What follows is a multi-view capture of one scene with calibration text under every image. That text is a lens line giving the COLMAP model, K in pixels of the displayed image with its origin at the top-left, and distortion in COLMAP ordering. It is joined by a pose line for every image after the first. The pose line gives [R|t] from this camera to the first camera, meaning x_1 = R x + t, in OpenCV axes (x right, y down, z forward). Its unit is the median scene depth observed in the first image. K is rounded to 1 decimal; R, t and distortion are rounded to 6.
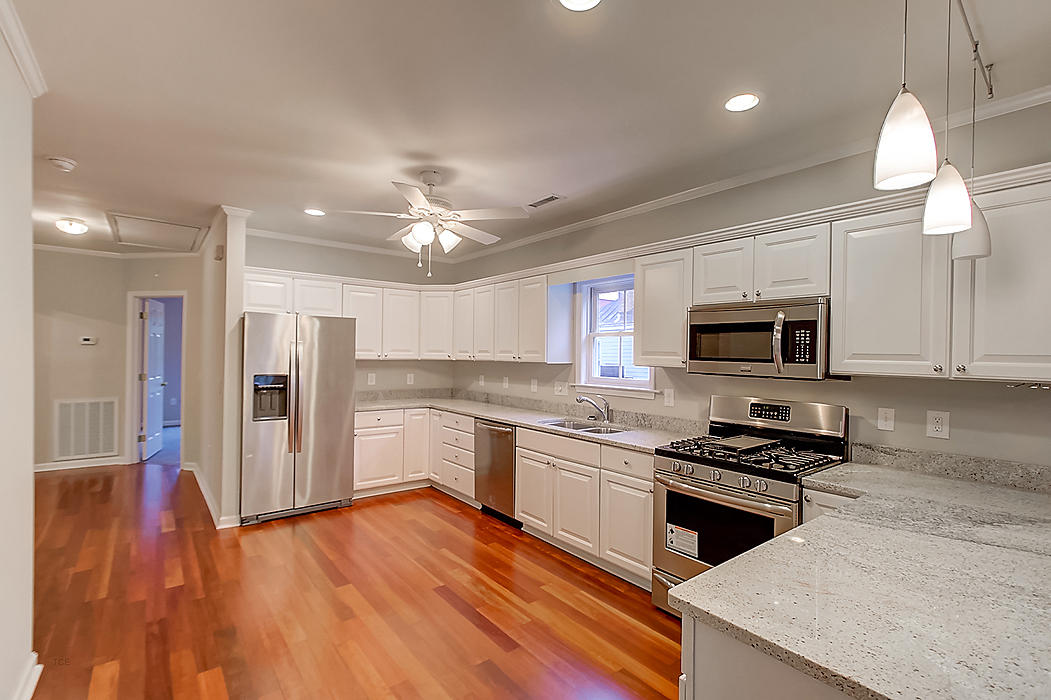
lens RADIAL K [[476.9, 0, 524.2], [0, 476.9, 350.8], [0, 0, 1]] dist [-0.000142, 0.001510]
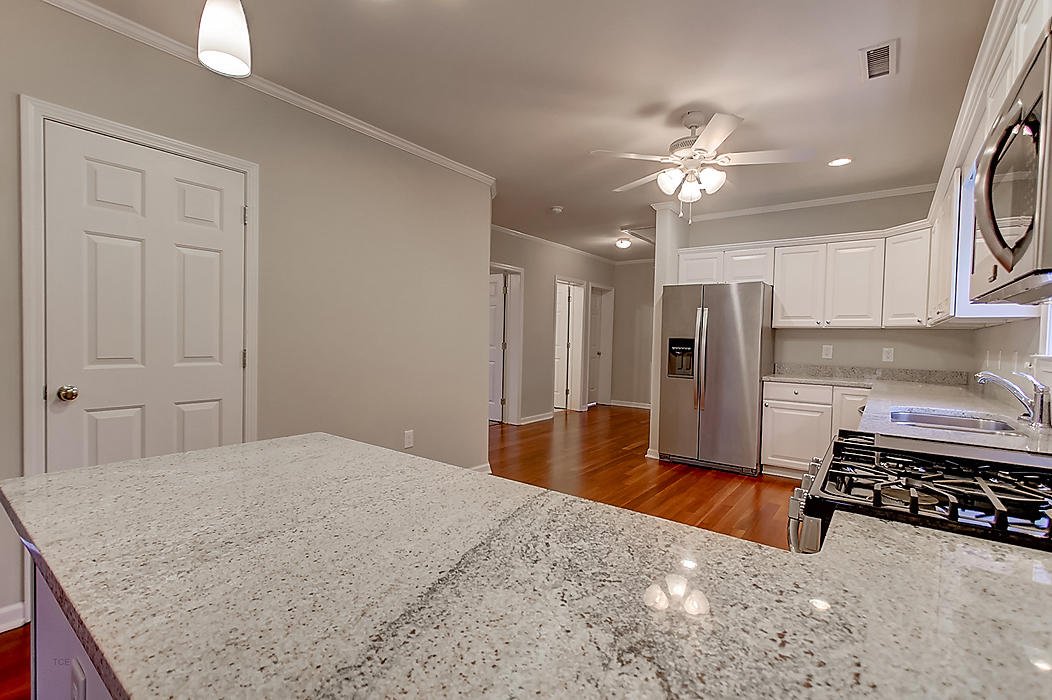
lens RADIAL K [[477.3, 0, 524.3], [0, 477.3, 351.3], [0, 0, 1]] dist [-0.000142, 0.001510]
pose [[0.249215, 0.020424, -0.968233, 0.408257], [-0.011523, 0.999769, 0.018123, 0.053229], [0.968380, 0.006640, 0.249393, 0.277033]]
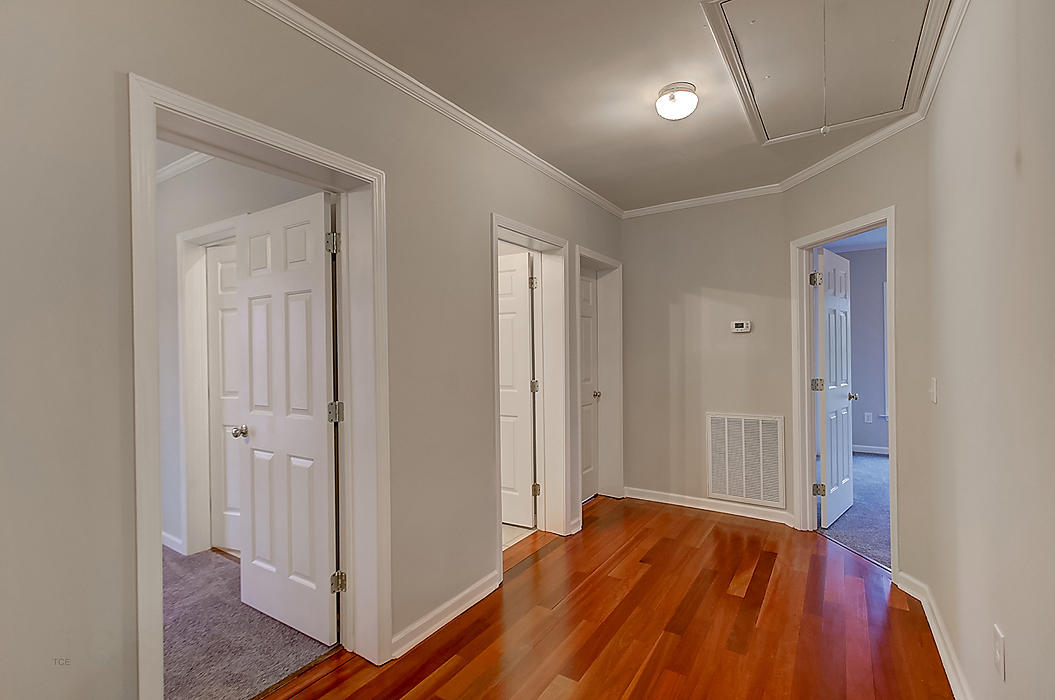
lens RADIAL K [[478.7, 0, 531.3], [0, 478.7, 352.7], [0, 0, 1]] dist [-0.000142, 0.001510]
pose [[0.319290, -0.017137, -0.947502, -0.434552], [0.025059, 0.999640, -0.009635, 0.016445], [0.947326, -0.020667, 0.319605, 0.589489]]
